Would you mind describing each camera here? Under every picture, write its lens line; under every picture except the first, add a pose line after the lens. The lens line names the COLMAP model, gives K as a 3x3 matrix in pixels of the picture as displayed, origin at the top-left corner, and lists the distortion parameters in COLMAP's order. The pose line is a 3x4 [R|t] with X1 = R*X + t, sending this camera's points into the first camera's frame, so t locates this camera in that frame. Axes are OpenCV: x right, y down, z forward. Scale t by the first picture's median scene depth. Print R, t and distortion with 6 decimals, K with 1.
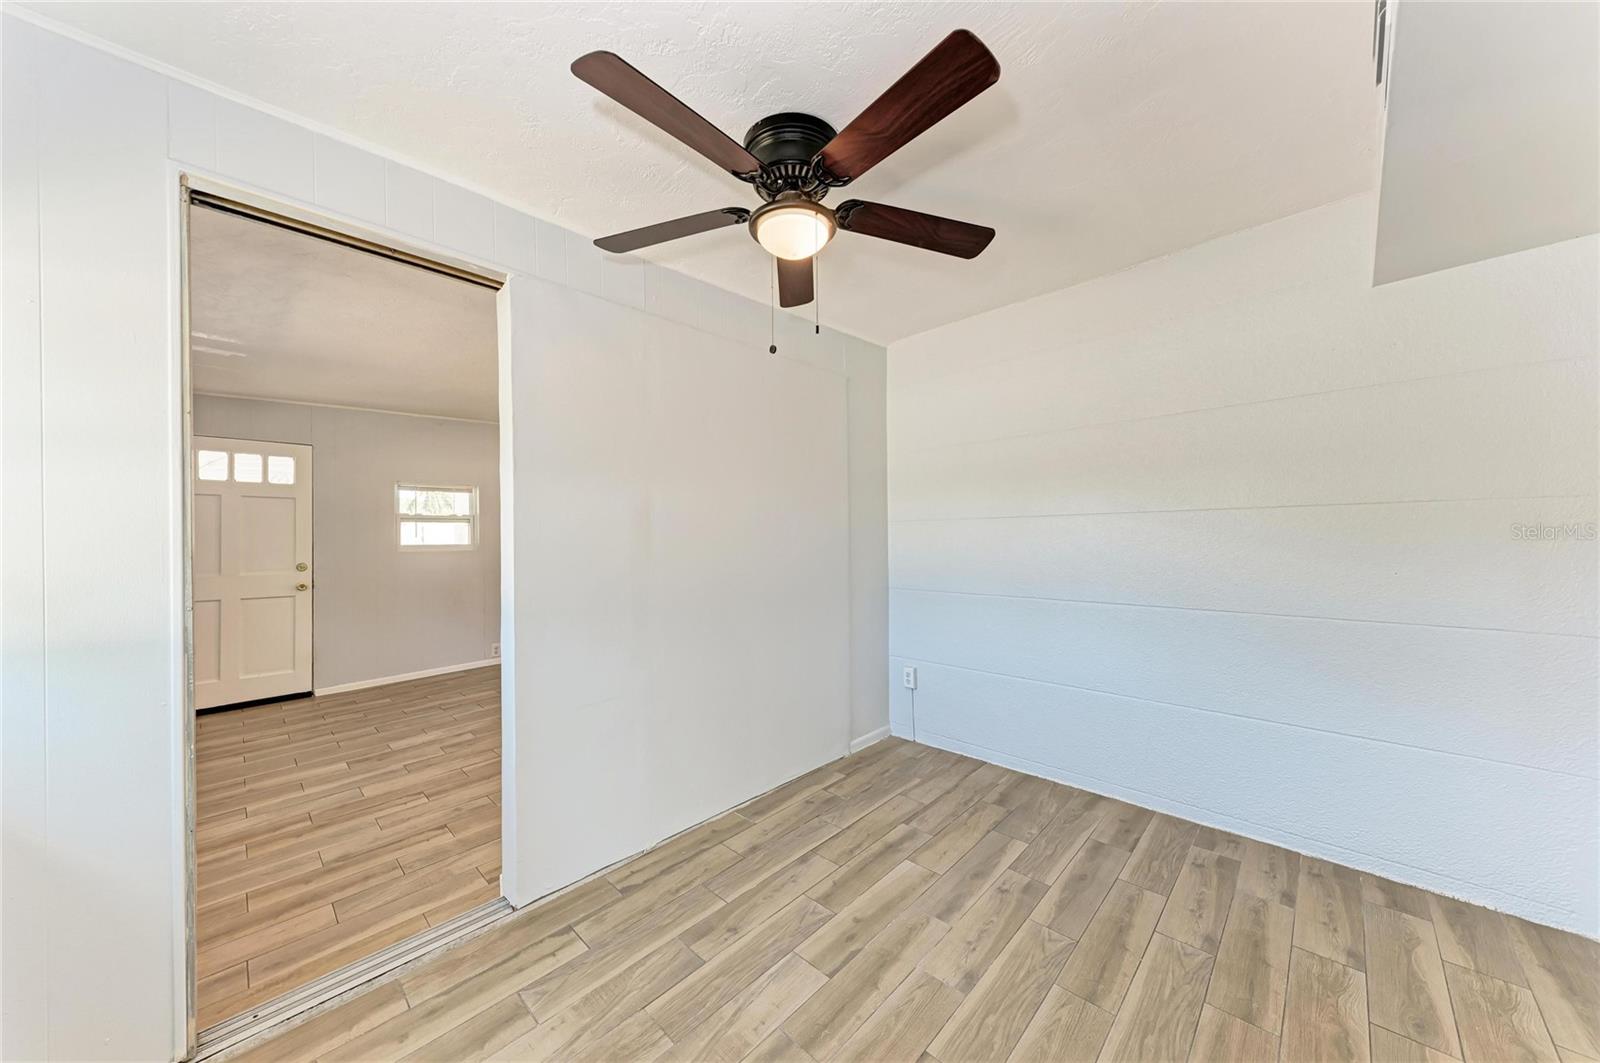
lens RADIAL K [[550.0, 0, 807.2], [0, 550.0, 531.9], [0, 0, 1]] dist [0.011091, -0.000315]
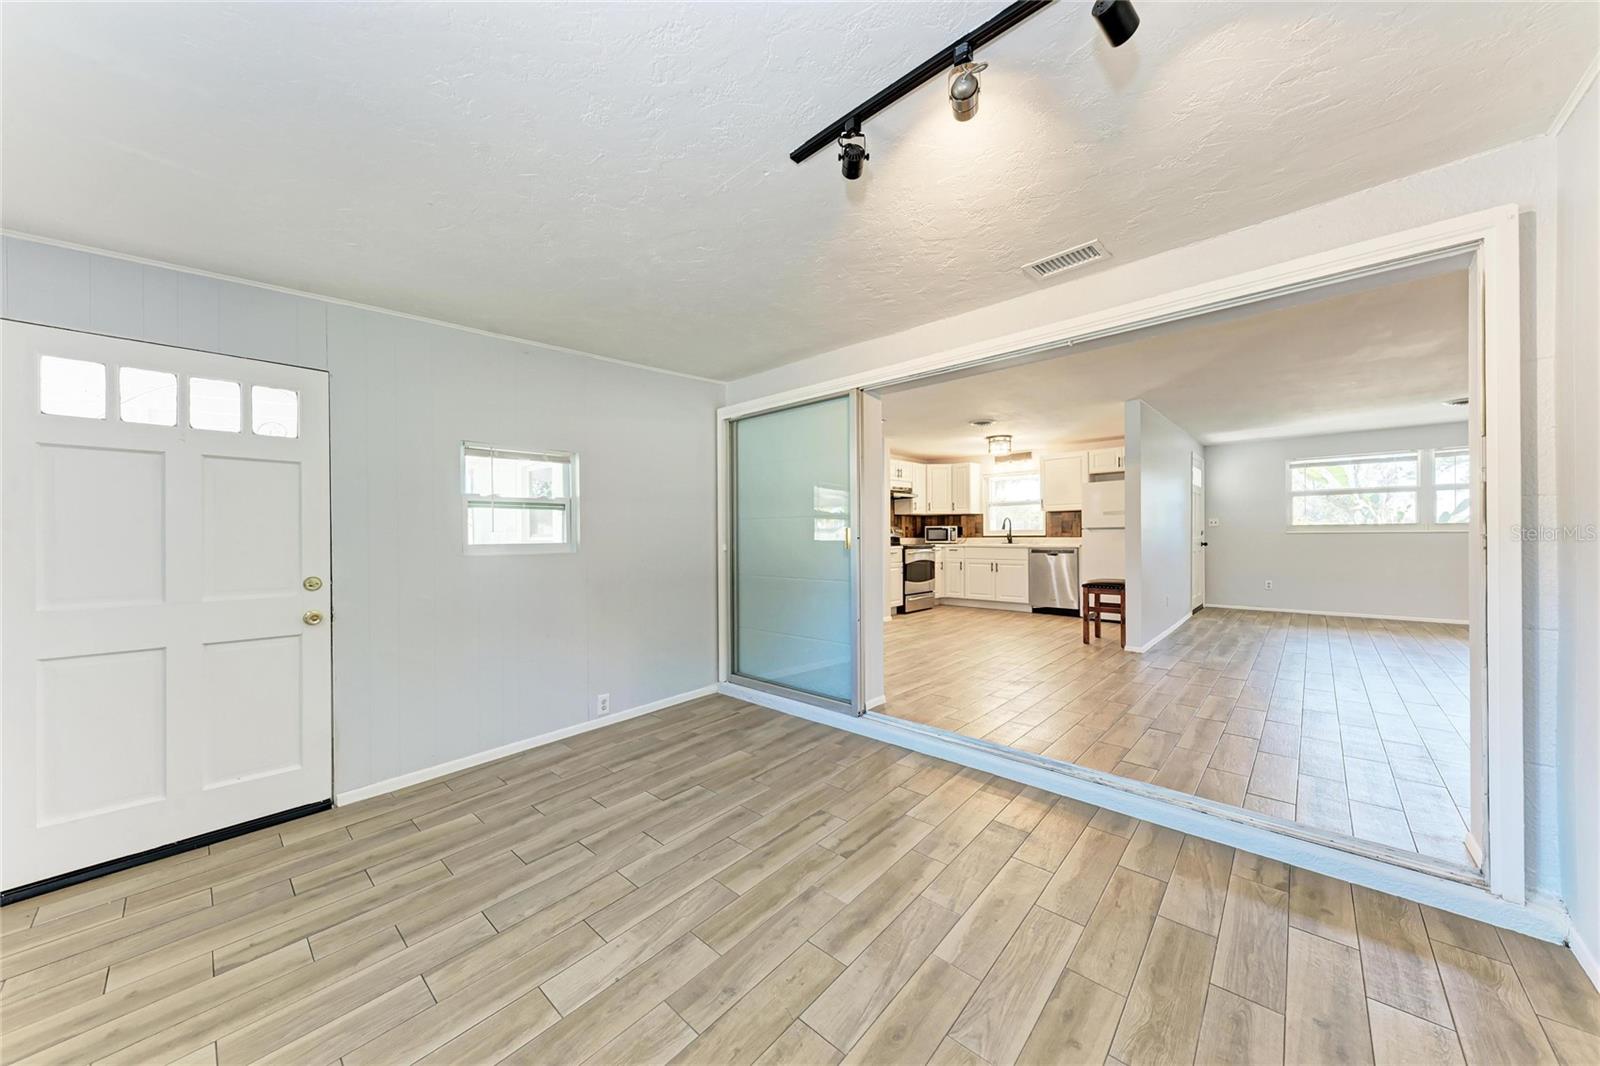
lens RADIAL K [[550.0, 0, 797.0], [0, 550.0, 533.8], [0, 0, 1]] dist [0.011091, -0.000315]
pose [[0.999724, -0.003063, 0.023275, -0.732767], [0.002922, 0.999977, 0.006086, 0.017636], [-0.023293, -0.006016, 0.999711, 0.719322]]
